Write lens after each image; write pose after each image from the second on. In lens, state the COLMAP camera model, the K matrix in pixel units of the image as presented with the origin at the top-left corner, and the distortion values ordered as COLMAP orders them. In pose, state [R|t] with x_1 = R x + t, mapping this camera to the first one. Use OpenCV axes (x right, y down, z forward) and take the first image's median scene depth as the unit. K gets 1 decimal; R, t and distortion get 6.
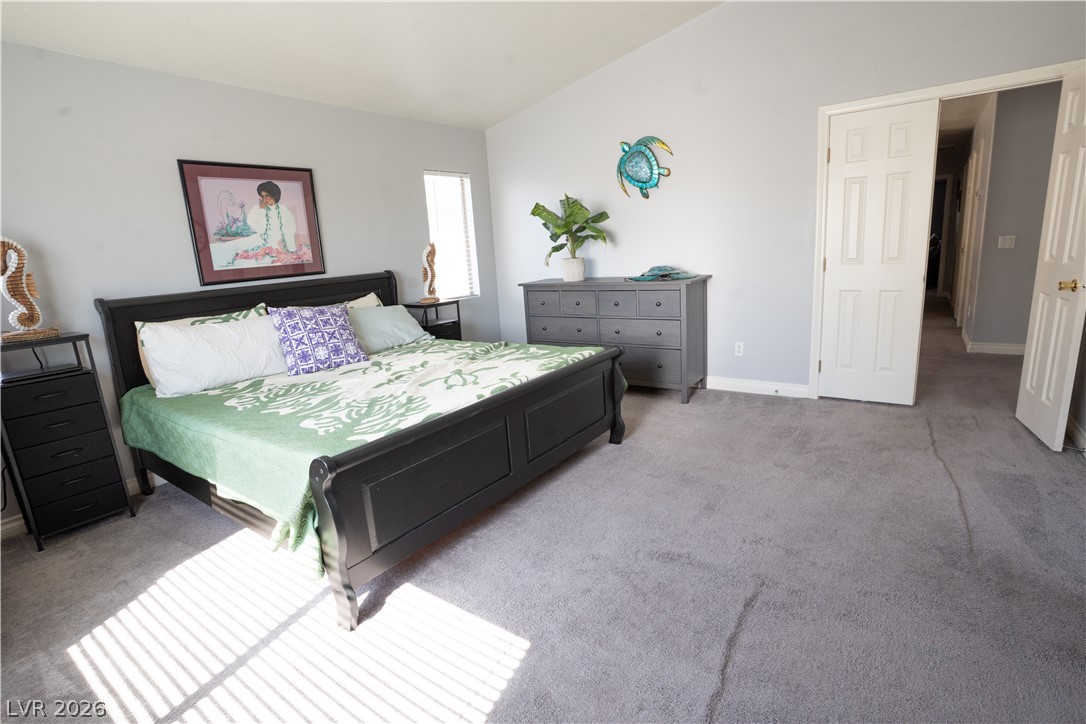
lens RADIAL K [[525.5, 0, 540.3], [0, 525.5, 357.5], [0, 0, 1]] dist [-0.000535, 0.002805]
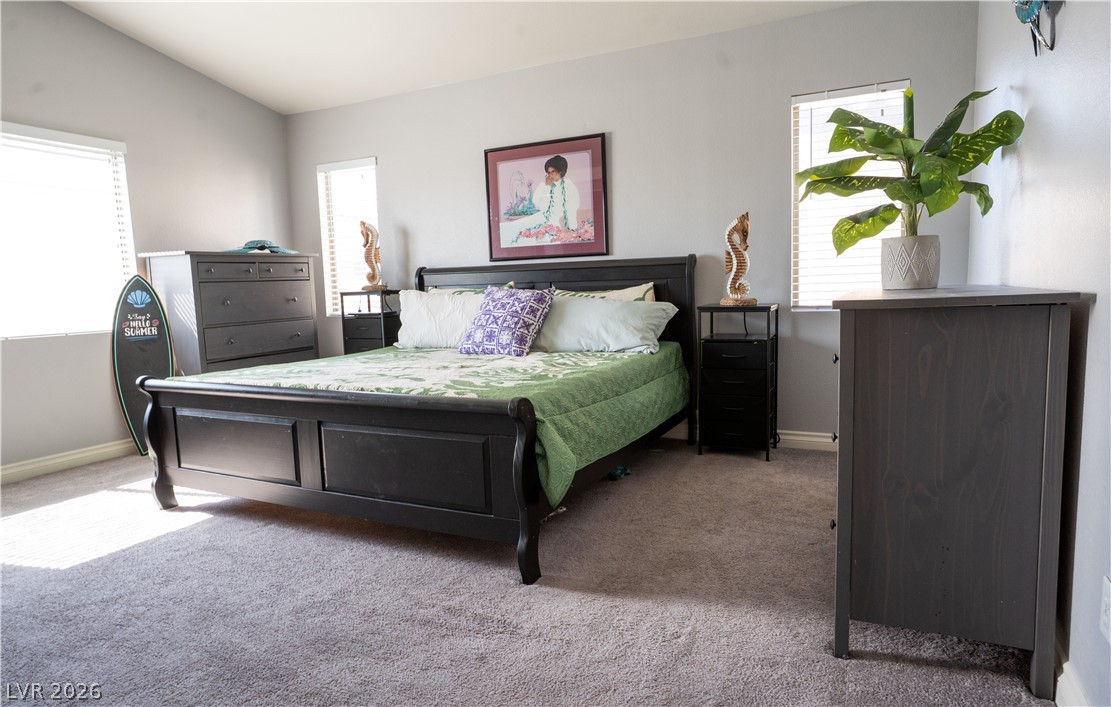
lens RADIAL K [[684.7, 0, 554.7], [0, 684.7, 361.0], [0, 0, 1]] dist [0.002422, 0.001368]
pose [[0.177020, 0.179868, -0.967632, 0.755741], [-0.182925, 0.972041, 0.147223, -0.158088], [0.967059, 0.150943, 0.204973, 0.808469]]
